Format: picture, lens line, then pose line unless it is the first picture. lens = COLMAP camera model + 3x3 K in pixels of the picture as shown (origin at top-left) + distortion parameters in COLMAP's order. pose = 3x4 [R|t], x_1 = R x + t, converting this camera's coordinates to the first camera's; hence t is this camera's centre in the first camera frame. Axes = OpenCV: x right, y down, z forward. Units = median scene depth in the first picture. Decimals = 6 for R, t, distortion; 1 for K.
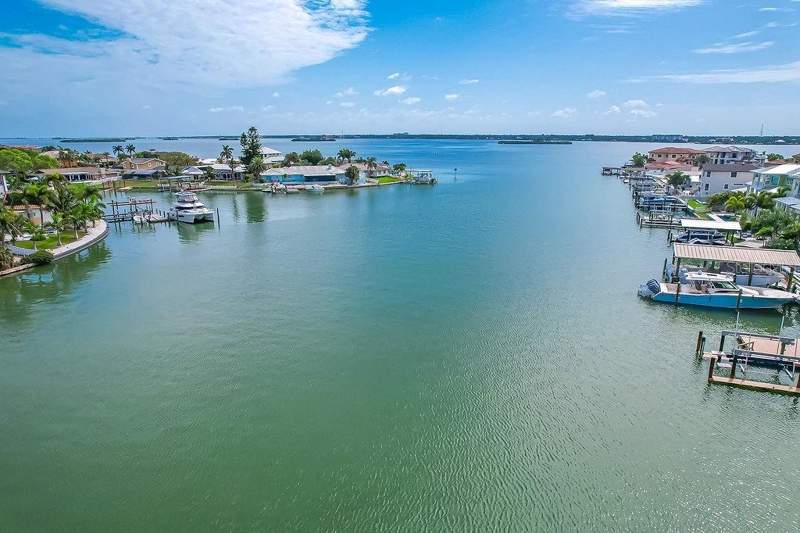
lens RADIAL K [[513.5, 0, 402.9], [0, 513.5, 267.1], [0, 0, 1]] dist [-0.073019, 0.066687]
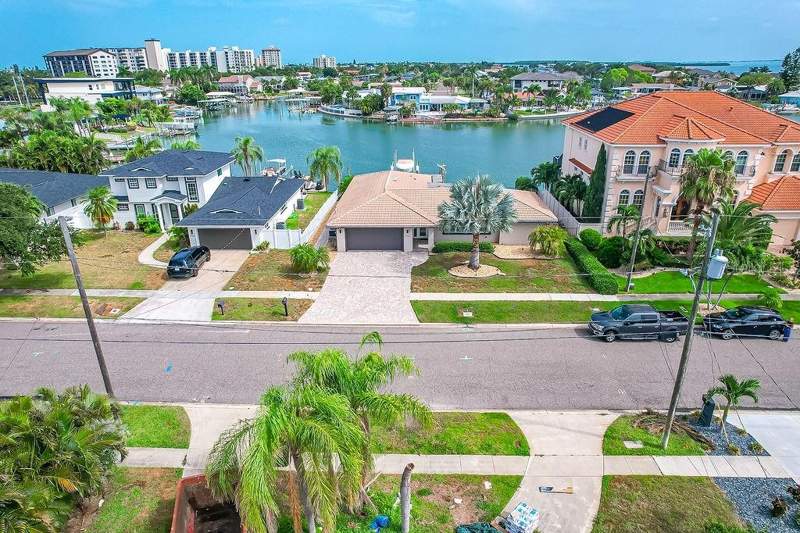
lens RADIAL K [[513.5, 0, 402.9], [0, 513.5, 267.1], [0, 0, 1]] dist [-0.073019, 0.066687]
pose [[0.323246, 0.350158, -0.879148, 0.493842], [-0.225377, 0.930776, 0.287855, 0.023764], [0.919085, 0.105092, 0.379788, -0.074030]]
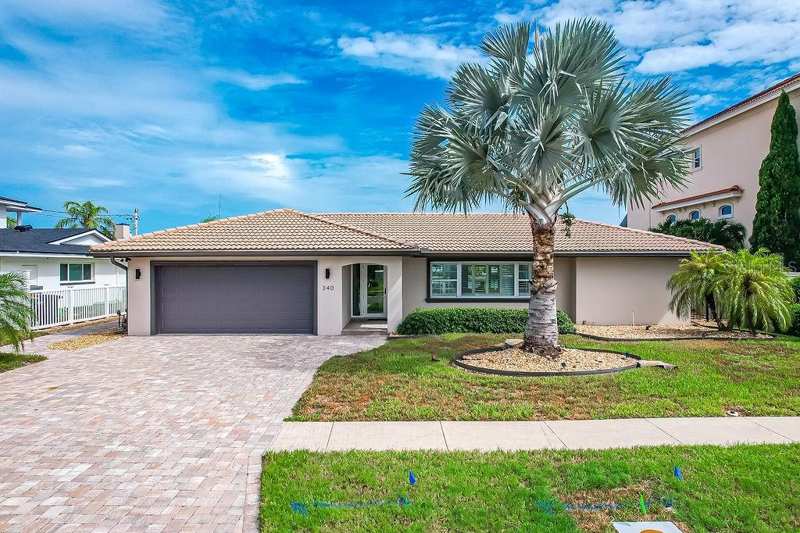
lens RADIAL K [[513.5, 0, 402.9], [0, 513.5, 267.1], [0, 0, 1]] dist [-0.073019, 0.066687]
pose [[0.371336, -0.004260, -0.928489, 0.357956], [-0.230946, 0.968139, -0.096806, 0.082207], [0.899318, 0.250378, 0.358520, -0.000551]]
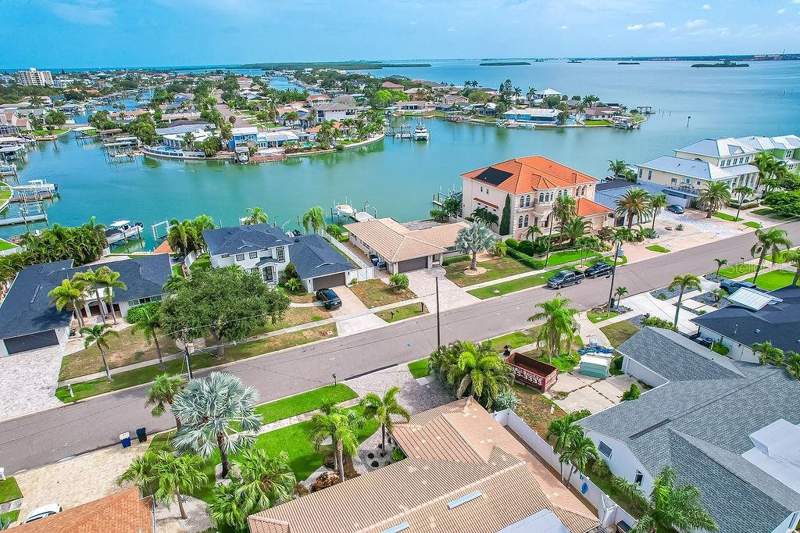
lens RADIAL K [[513.5, 0, 402.9], [0, 513.5, 267.1], [0, 0, 1]] dist [-0.073019, 0.066687]
pose [[0.737765, 0.245033, -0.629017, 0.531105], [-0.152763, 0.968225, 0.197998, 0.003960], [0.657546, -0.049985, 0.751755, -0.322044]]
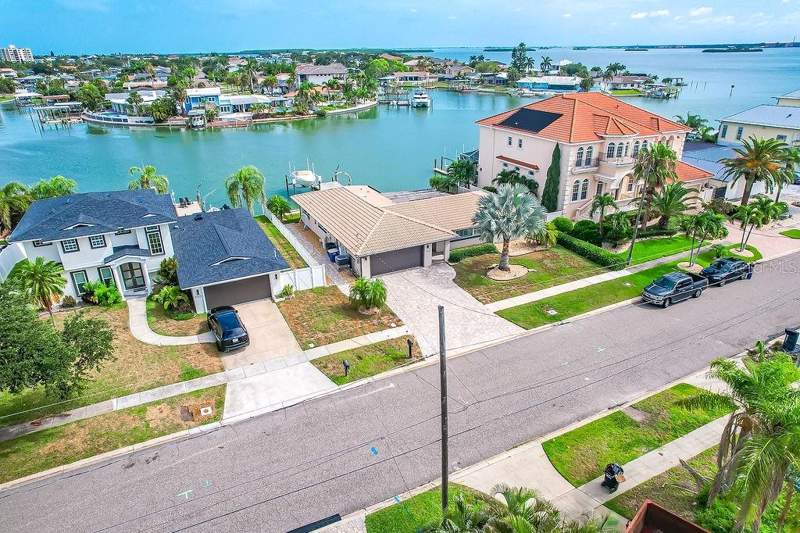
lens RADIAL K [[513.5, 0, 402.9], [0, 513.5, 267.1], [0, 0, 1]] dist [-0.073019, 0.066687]
pose [[0.734729, 0.260105, -0.626513, 0.421756], [-0.155906, 0.963593, 0.217213, 0.035610], [0.660202, -0.061916, 0.748532, -0.174018]]
